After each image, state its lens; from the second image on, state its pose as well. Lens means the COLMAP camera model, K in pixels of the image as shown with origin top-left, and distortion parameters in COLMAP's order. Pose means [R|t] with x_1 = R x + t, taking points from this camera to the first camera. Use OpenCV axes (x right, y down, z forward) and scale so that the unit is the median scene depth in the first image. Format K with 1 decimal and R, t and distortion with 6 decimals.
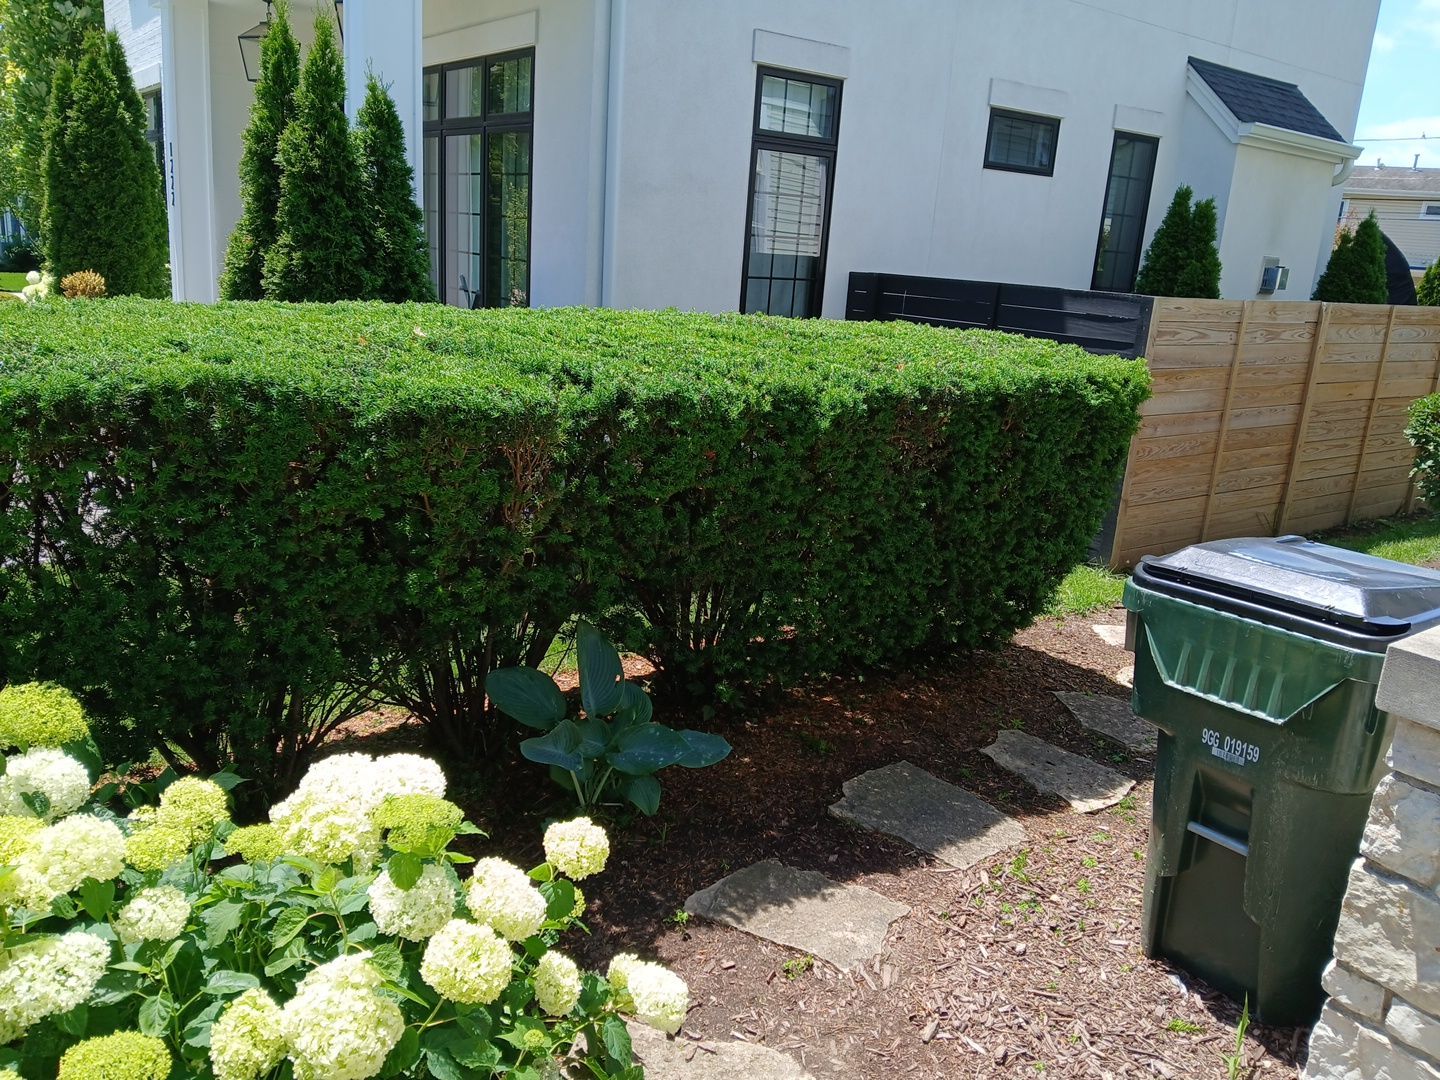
lens RADIAL K [[1105.3, 0, 720.0], [0, 1105.3, 540.0], [0, 0, 1]] dist [0.007952, -0.044538]
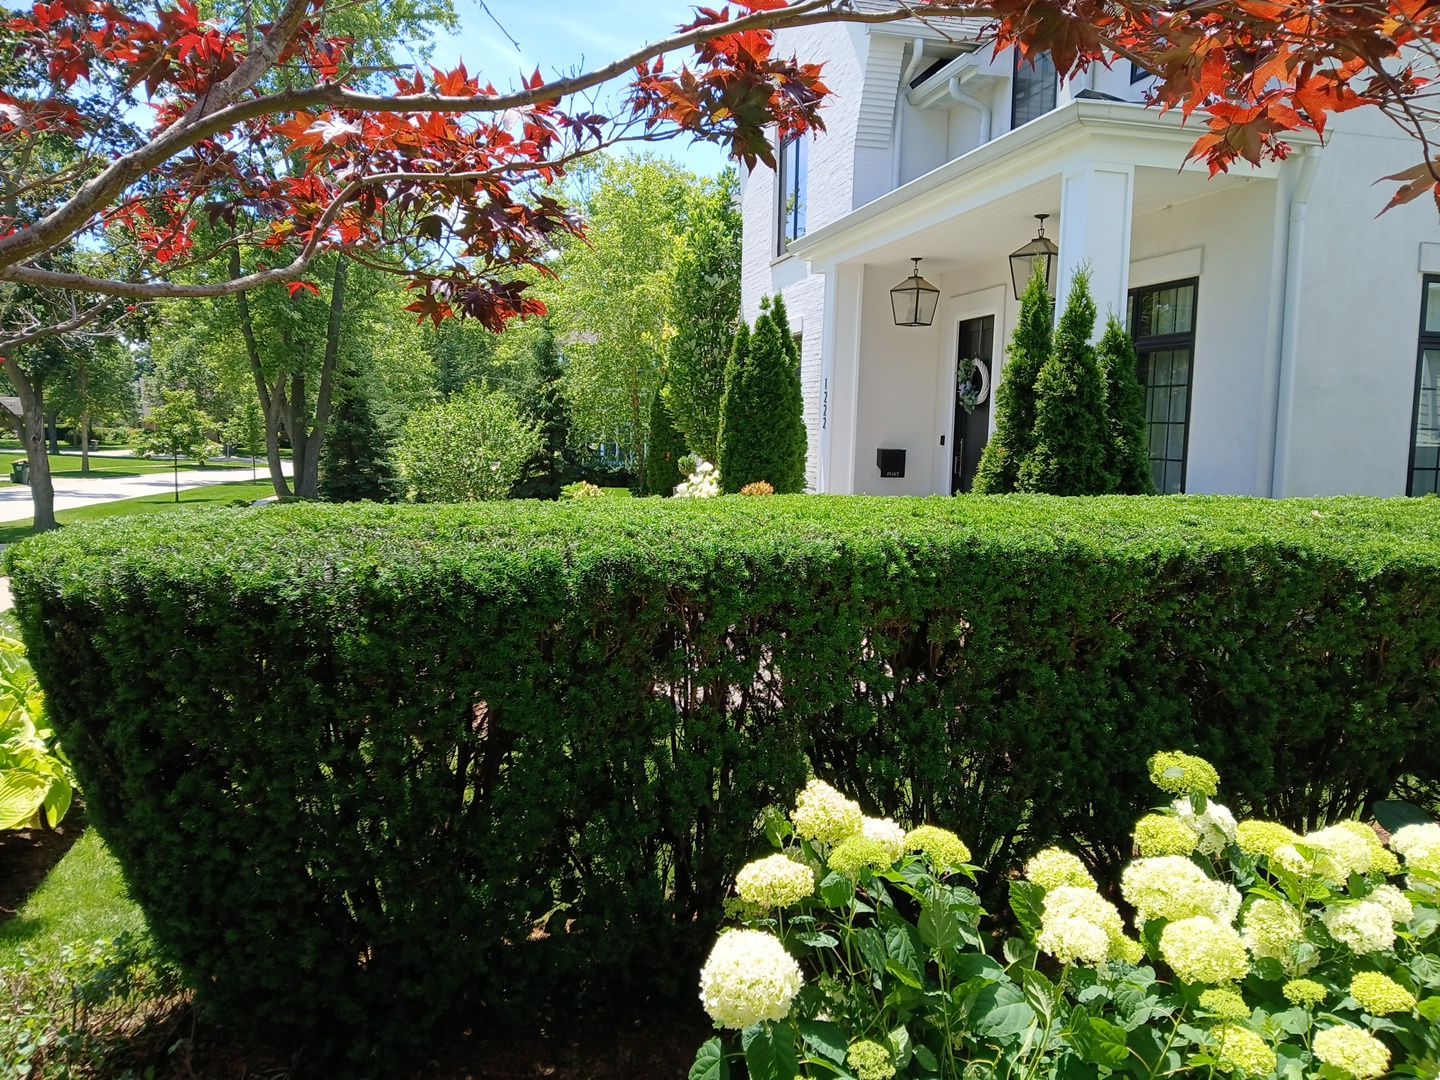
lens RADIAL K [[1099.0, 0, 699.1], [0, 1099.0, 551.8], [0, 0, 1]] dist [0.031938, -0.080660]
pose [[0.918327, -0.004431, -0.395797, -0.202692], [-0.063143, 0.985492, -0.157538, 0.044701], [0.390753, 0.169663, 0.904724, -0.185736]]
